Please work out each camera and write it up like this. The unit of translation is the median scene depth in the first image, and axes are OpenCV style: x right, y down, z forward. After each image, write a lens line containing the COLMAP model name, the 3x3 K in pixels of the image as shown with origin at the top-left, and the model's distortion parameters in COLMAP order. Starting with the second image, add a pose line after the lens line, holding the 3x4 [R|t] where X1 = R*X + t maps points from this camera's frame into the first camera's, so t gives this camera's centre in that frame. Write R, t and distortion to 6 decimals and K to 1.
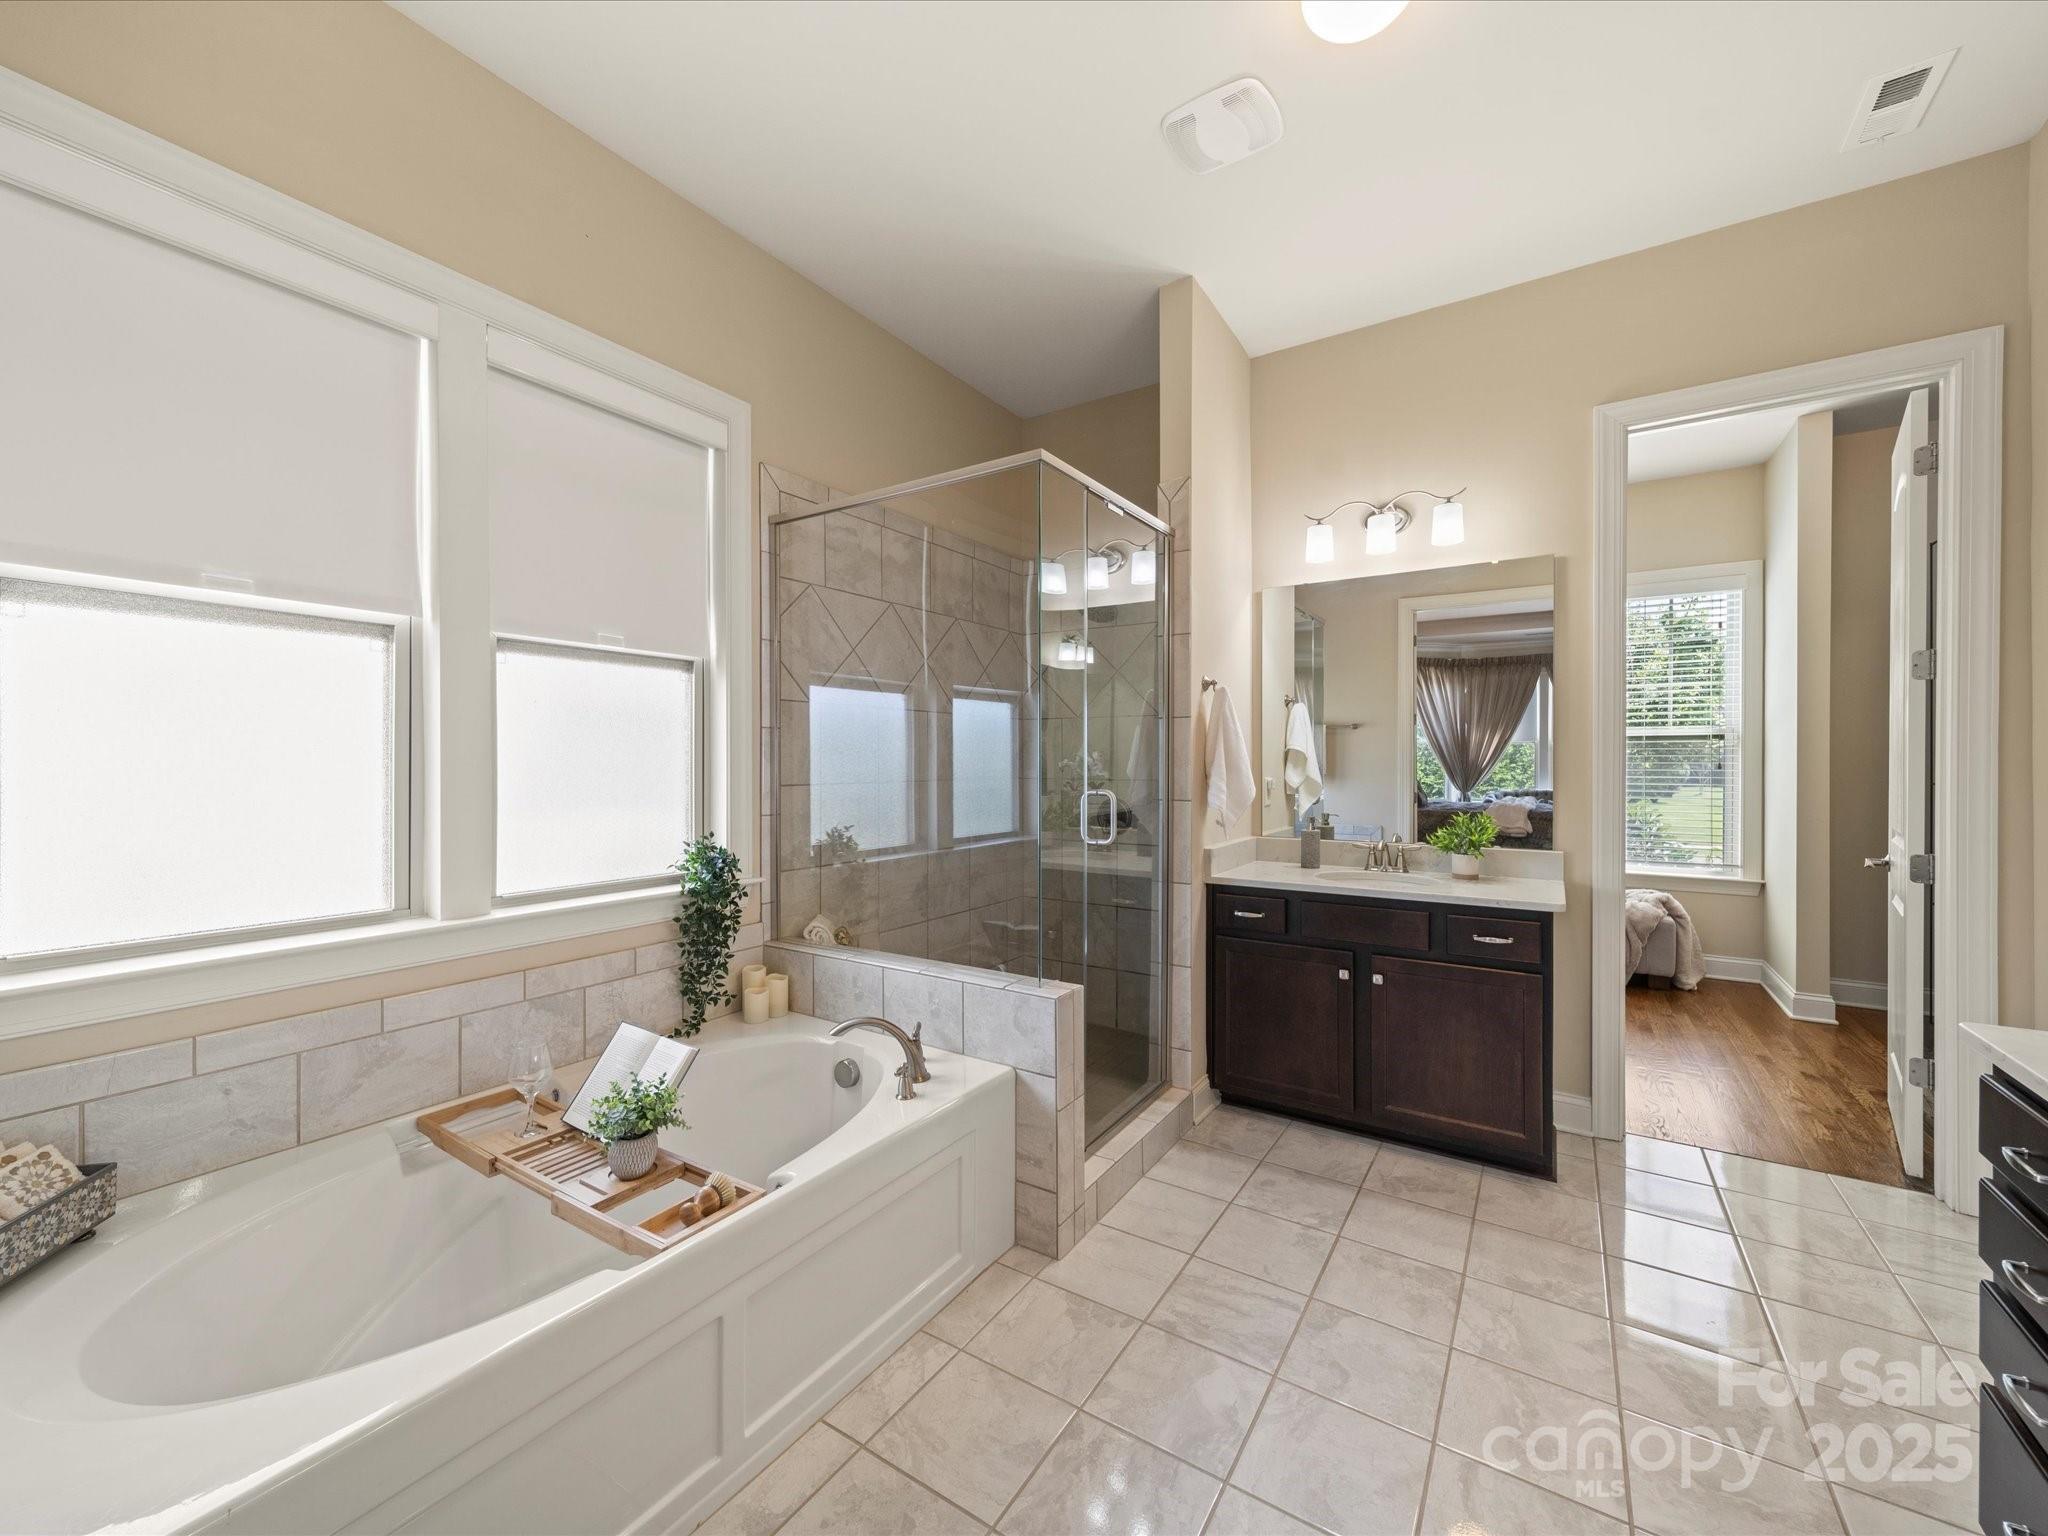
lens RADIAL K [[819.9, 0, 1023.2], [0, 819.9, 766.1], [0, 0, 1]] dist [0.009127, 0.000045]
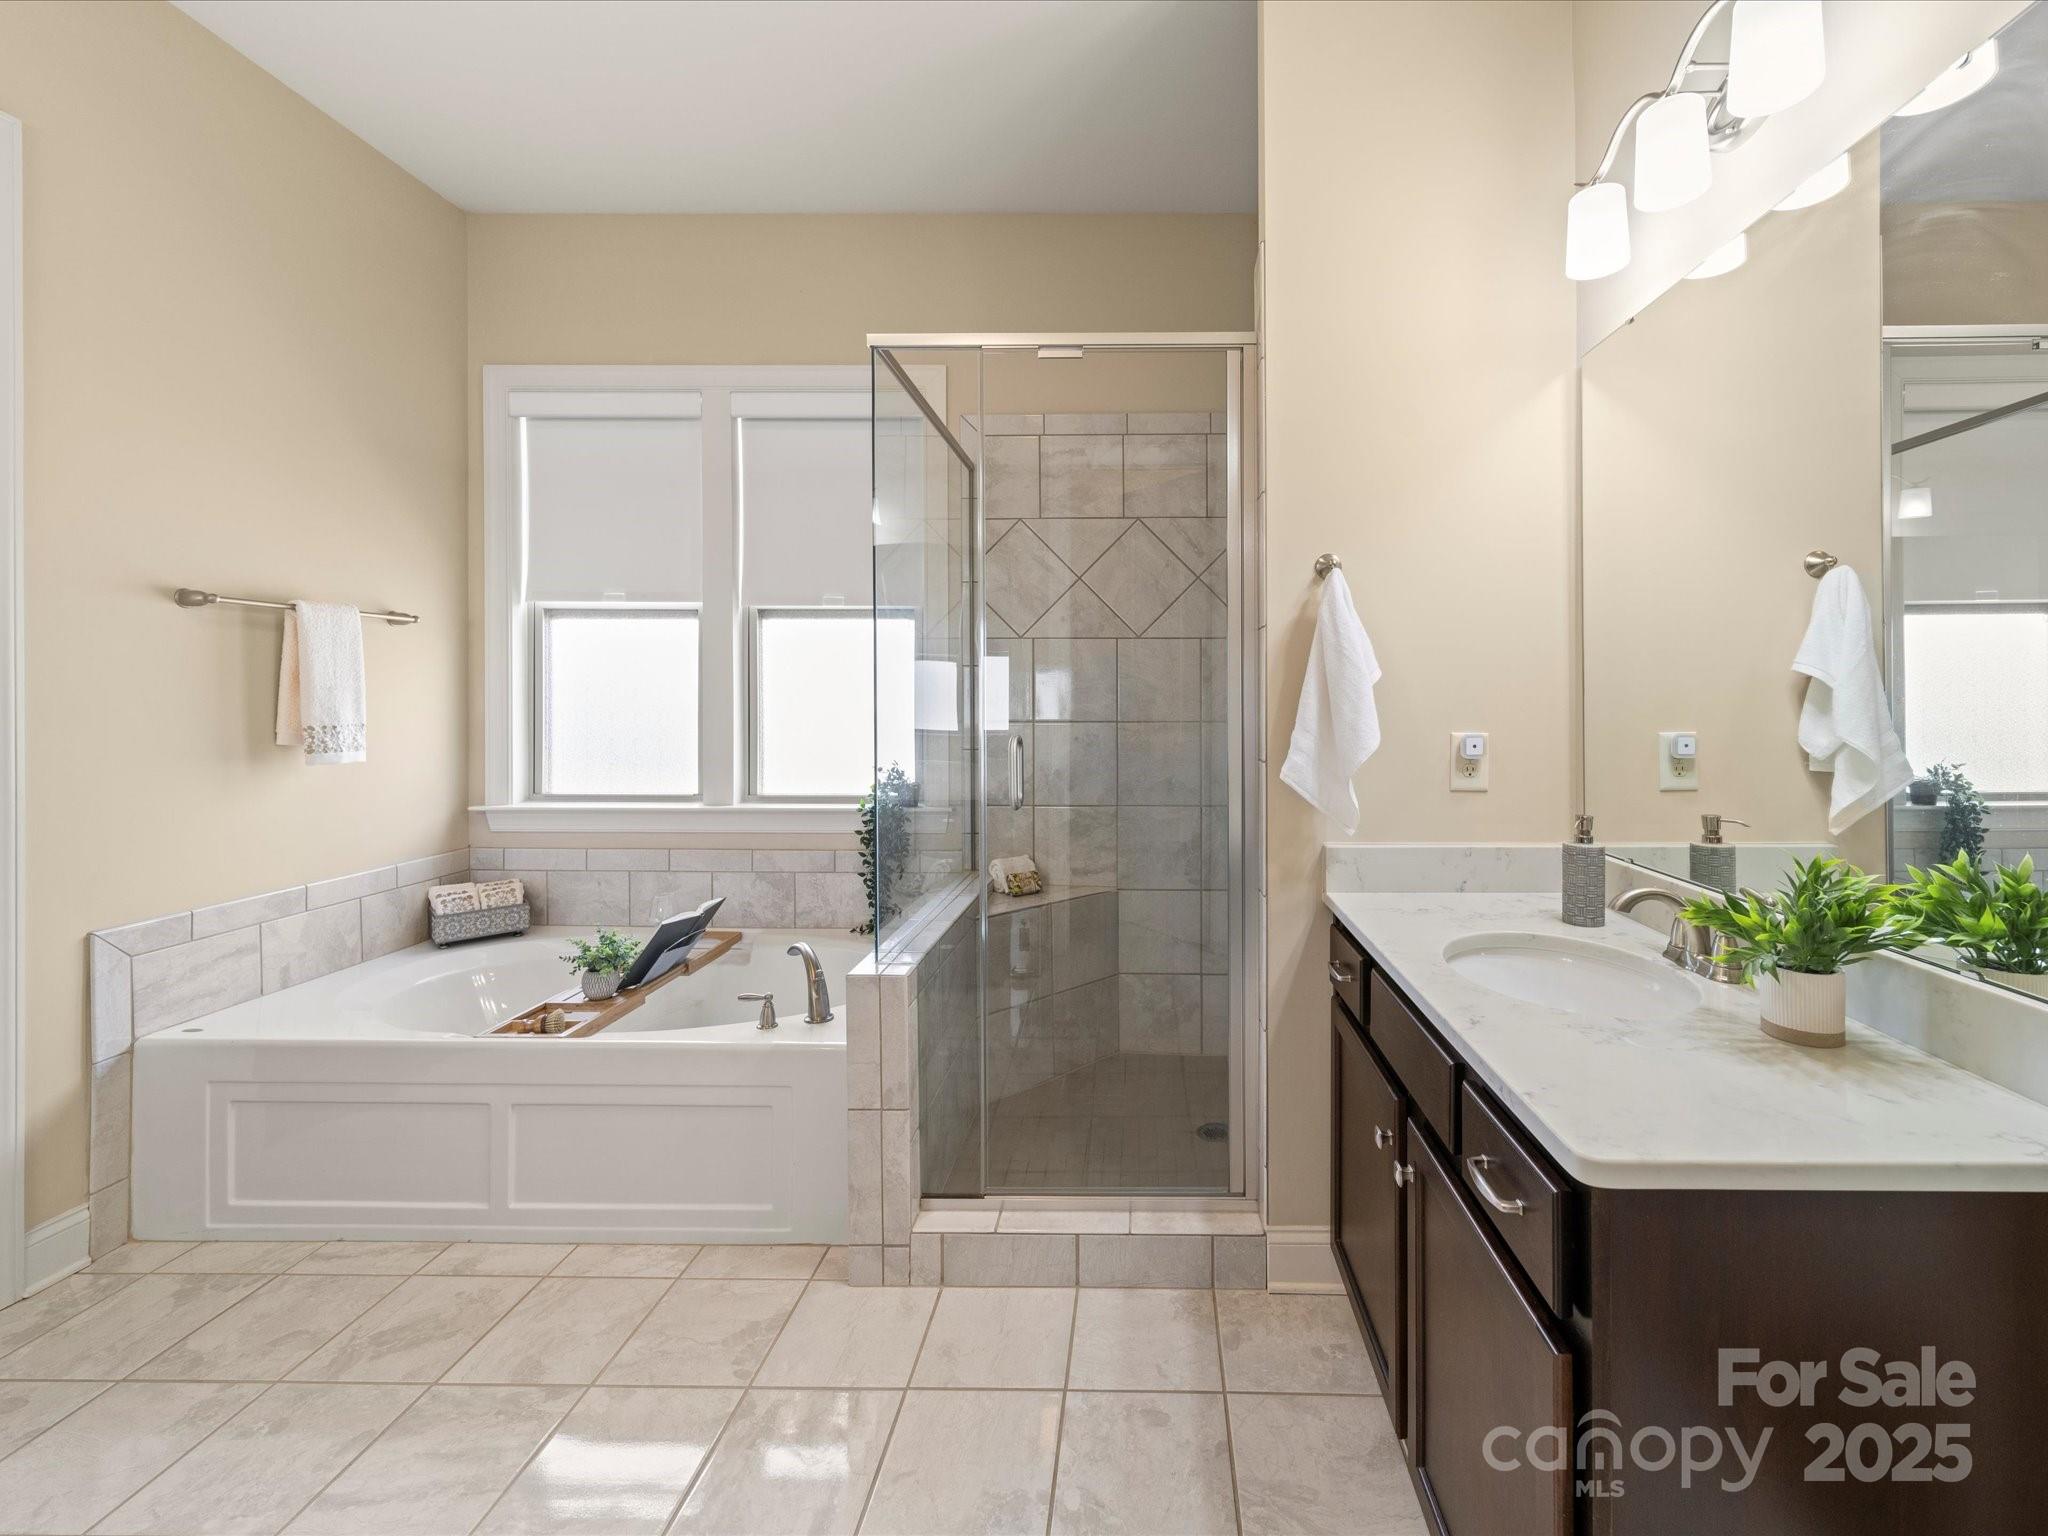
lens RADIAL K [[865.2, 0, 1105.5], [0, 865.2, 690.3], [0, 0, 1]] dist [0.000772, 0.000129]
pose [[0.525459, -0.001839, -0.850817, 0.850893], [-0.004195, 0.999980, -0.004753, -0.012568], [0.850809, 0.006067, 0.525440, 0.673489]]
